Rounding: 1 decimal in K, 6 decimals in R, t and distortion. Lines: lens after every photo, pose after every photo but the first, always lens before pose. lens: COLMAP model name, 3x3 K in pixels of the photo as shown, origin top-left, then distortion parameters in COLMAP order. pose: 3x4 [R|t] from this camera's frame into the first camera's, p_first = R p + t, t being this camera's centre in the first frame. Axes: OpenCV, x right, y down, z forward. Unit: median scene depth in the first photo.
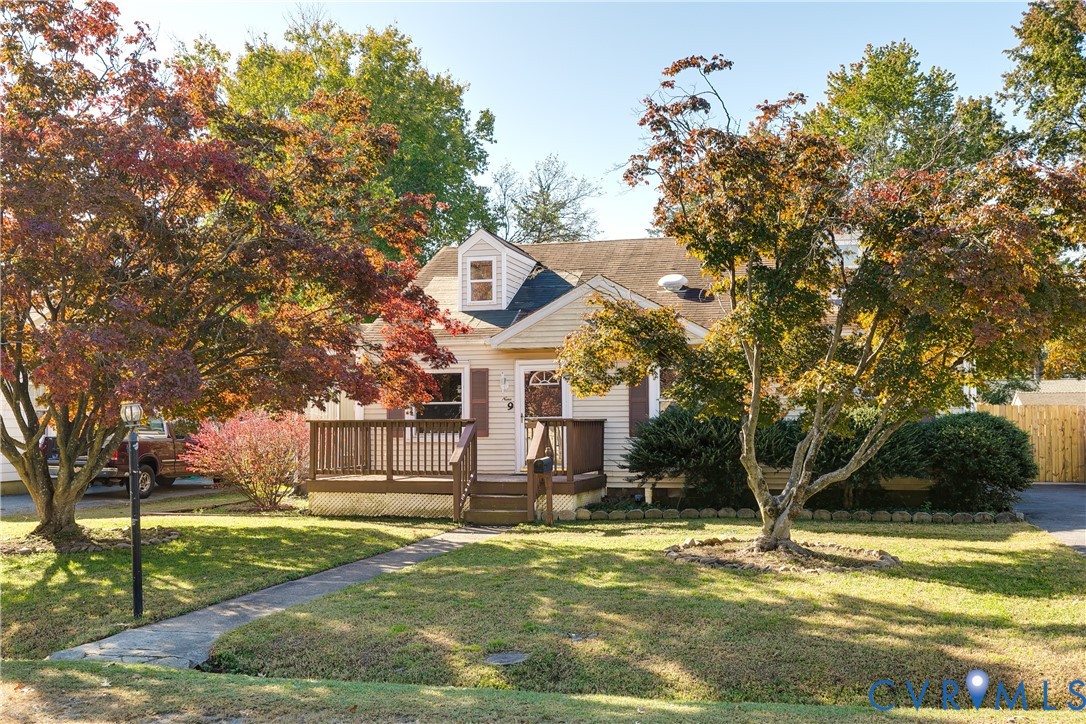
lens RADIAL K [[1053.4, 0, 543.0], [0, 1053.4, 362.0], [0, 0, 1]] dist [-0.014519, -0.005917]
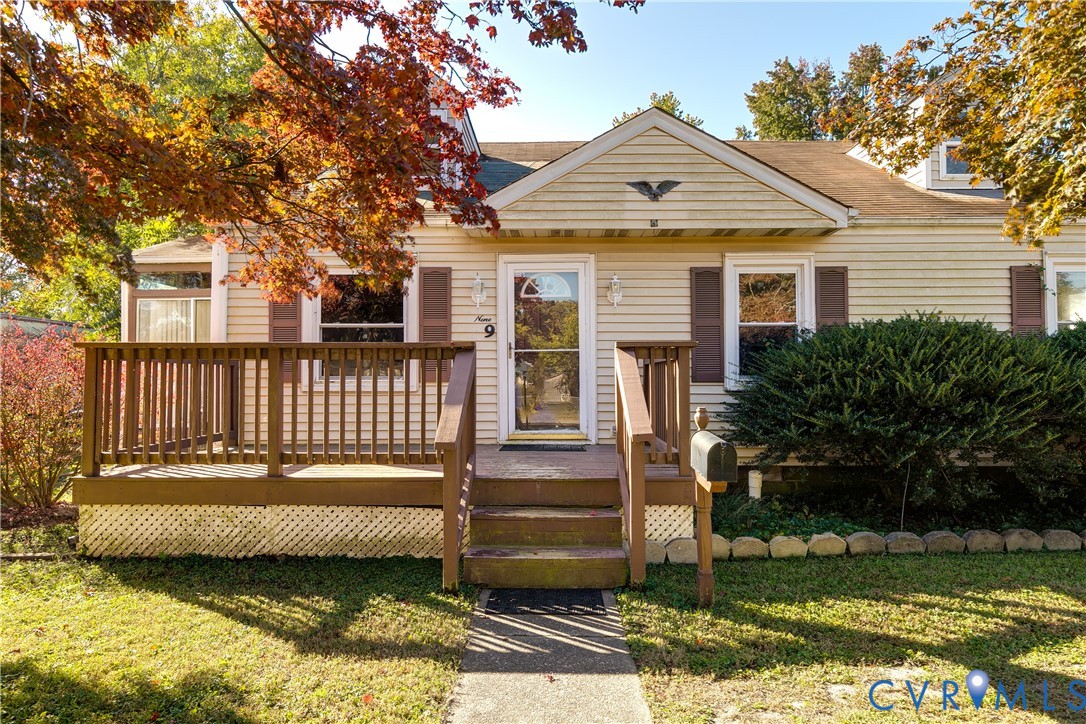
lens RADIAL K [[690.2, 0, 543.0], [0, 690.2, 362.0], [0, 0, 1]] dist [0.001129, 0.000072]
pose [[0.972768, 0.011111, 0.231516, -0.091927], [-0.019116, 0.999293, 0.032361, 0.046258], [-0.230993, -0.035906, 0.972293, 0.614020]]
